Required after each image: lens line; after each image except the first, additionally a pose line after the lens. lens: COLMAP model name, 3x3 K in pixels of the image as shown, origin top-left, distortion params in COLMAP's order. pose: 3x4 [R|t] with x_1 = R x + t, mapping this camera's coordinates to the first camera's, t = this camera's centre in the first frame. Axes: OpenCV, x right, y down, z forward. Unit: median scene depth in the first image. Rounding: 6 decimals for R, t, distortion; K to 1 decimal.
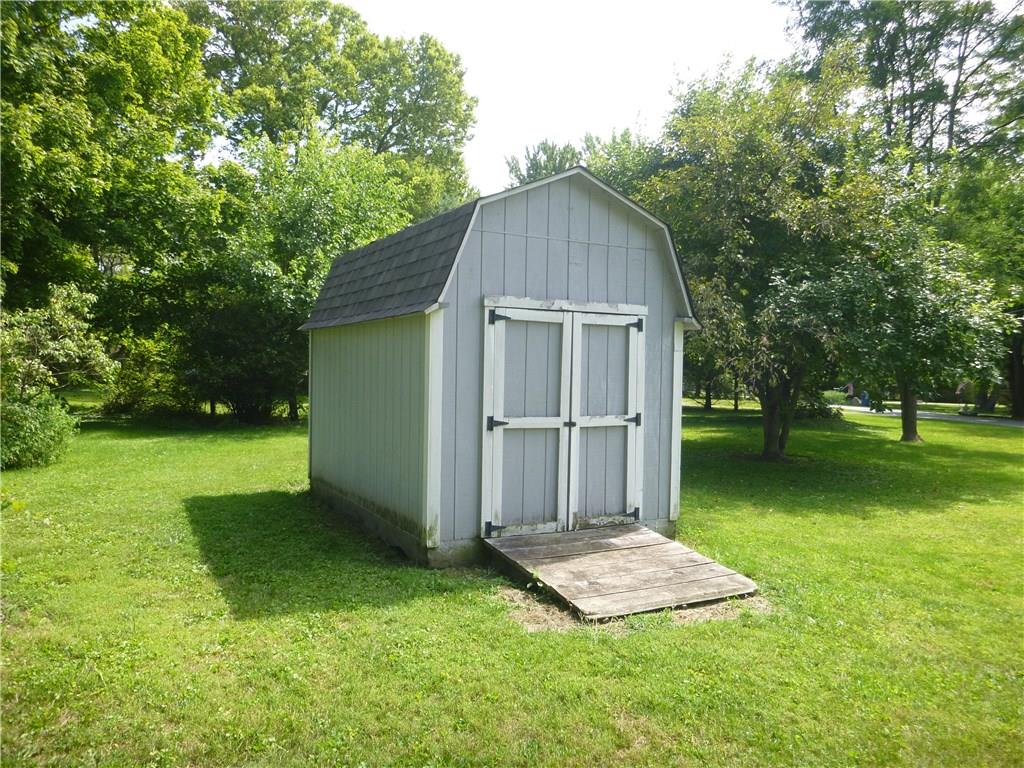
lens RADIAL K [[772.7, 0, 511.6], [0, 772.7, 383.1], [0, 0, 1]] dist [-0.038617, 0.003044]
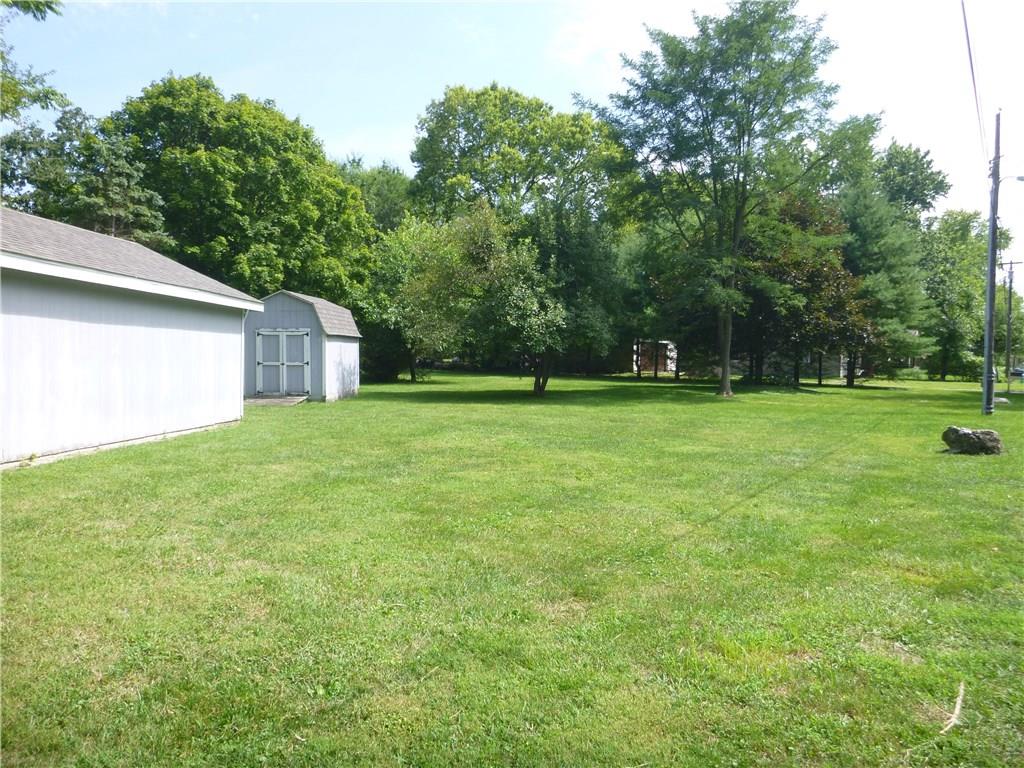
lens RADIAL K [[772.7, 0, 508.9], [0, 772.7, 377.3], [0, 0, 1]] dist [-0.038617, 0.003044]
pose [[0.825520, -0.001349, -0.564371, 2.702358], [0.001444, 0.999999, -0.000278, 0.108172], [0.564371, -0.000585, 0.825521, -1.202286]]
